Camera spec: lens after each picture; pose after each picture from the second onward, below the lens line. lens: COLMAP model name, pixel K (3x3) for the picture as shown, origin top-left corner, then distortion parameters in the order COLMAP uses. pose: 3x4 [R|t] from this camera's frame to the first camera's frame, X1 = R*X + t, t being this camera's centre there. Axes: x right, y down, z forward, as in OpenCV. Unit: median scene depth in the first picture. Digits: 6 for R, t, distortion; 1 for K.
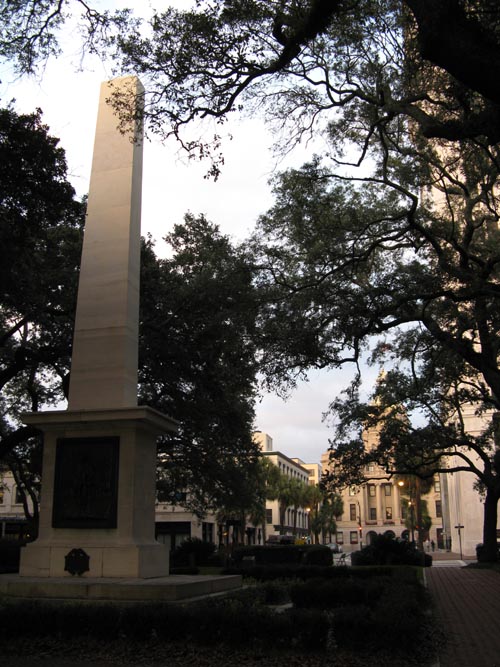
lens RADIAL K [[672.8, 0, 250.0], [0, 672.8, 333.5], [0, 0, 1]] dist [-0.196413, 0.201193]
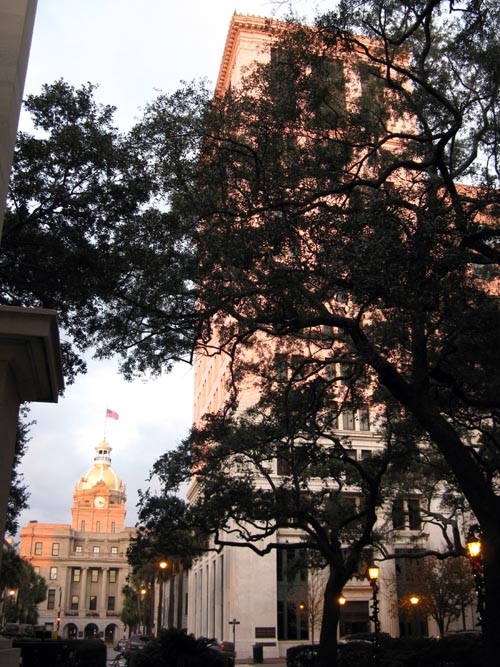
lens RADIAL K [[728.6, 0, 269.5], [0, 728.6, 346.2], [0, 0, 1]] dist [-0.196958, 0.238133]
pose [[0.894458, 0.174007, 0.411906, -0.161652], [-0.138568, 0.983694, -0.114652, 0.122475], [-0.425139, 0.045475, 0.903985, 0.385336]]
